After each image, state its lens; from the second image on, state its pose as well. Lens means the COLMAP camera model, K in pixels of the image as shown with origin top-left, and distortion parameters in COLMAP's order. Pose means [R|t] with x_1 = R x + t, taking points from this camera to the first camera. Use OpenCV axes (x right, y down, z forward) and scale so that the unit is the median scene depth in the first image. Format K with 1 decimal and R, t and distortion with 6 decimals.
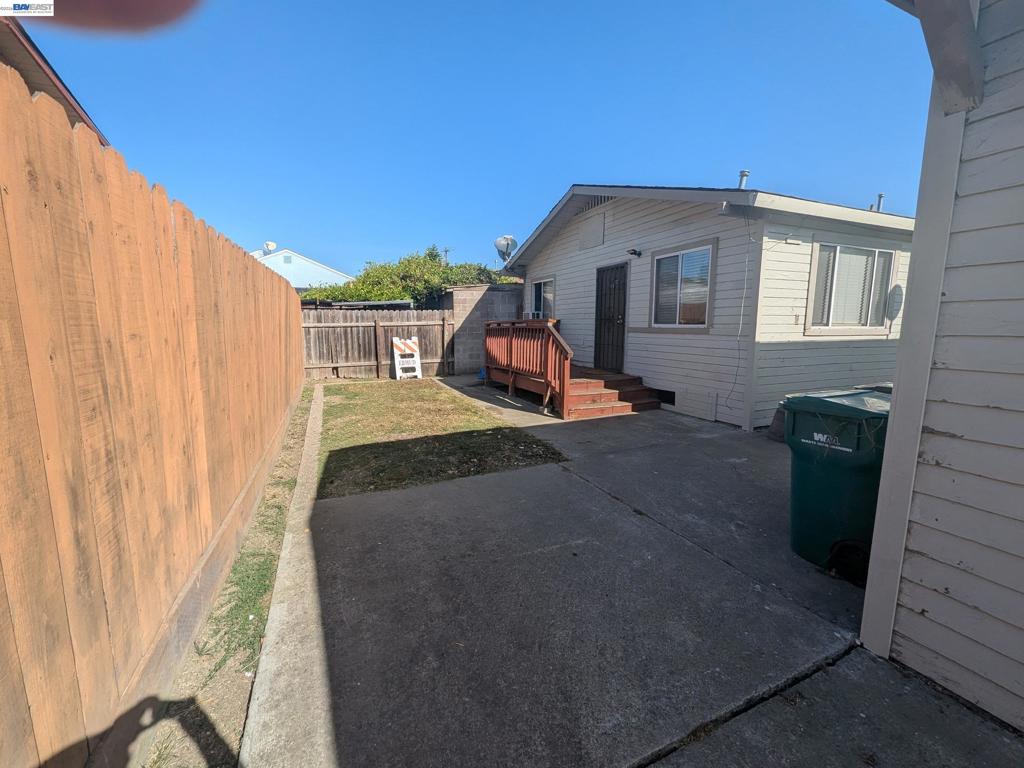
lens RADIAL K [[422.1, 0, 512.7], [0, 422.1, 379.2], [0, 0, 1]] dist [0.002408, -0.001338]
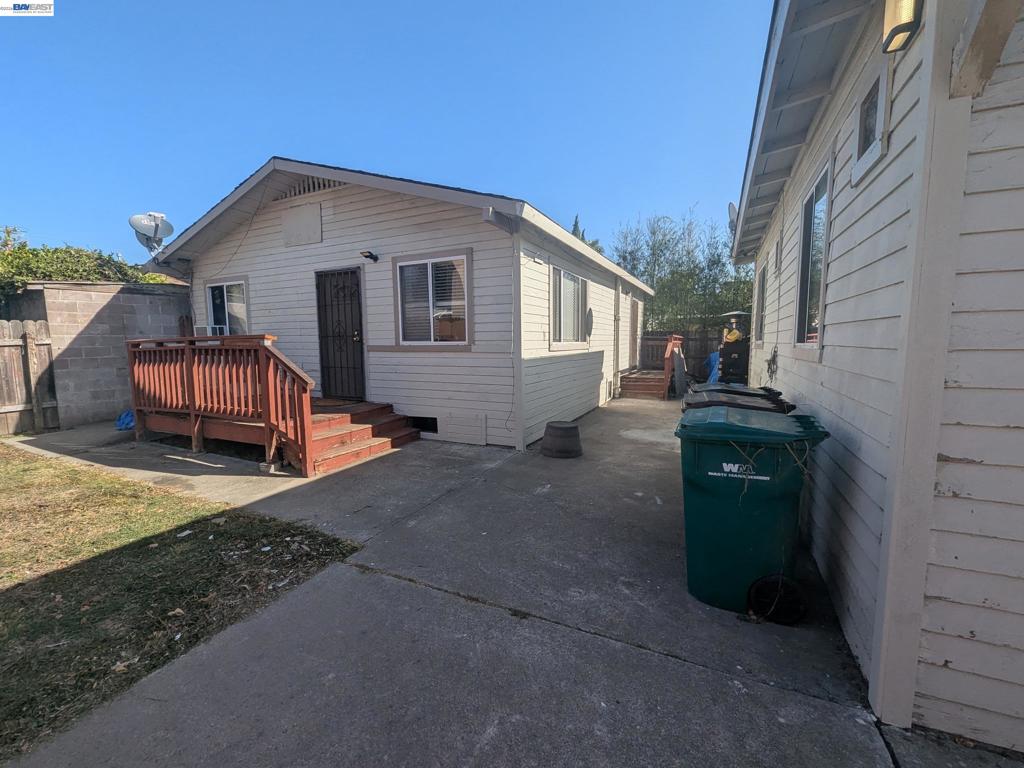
lens RADIAL K [[422.1, 0, 512.4], [0, 422.1, 383.4], [0, 0, 1]] dist [0.002408, -0.001338]
pose [[0.758755, -0.071795, 0.647408, -0.068546], [0.092246, 0.995734, 0.002311, -0.032562], [-0.644812, 0.057968, 0.762140, 0.248718]]
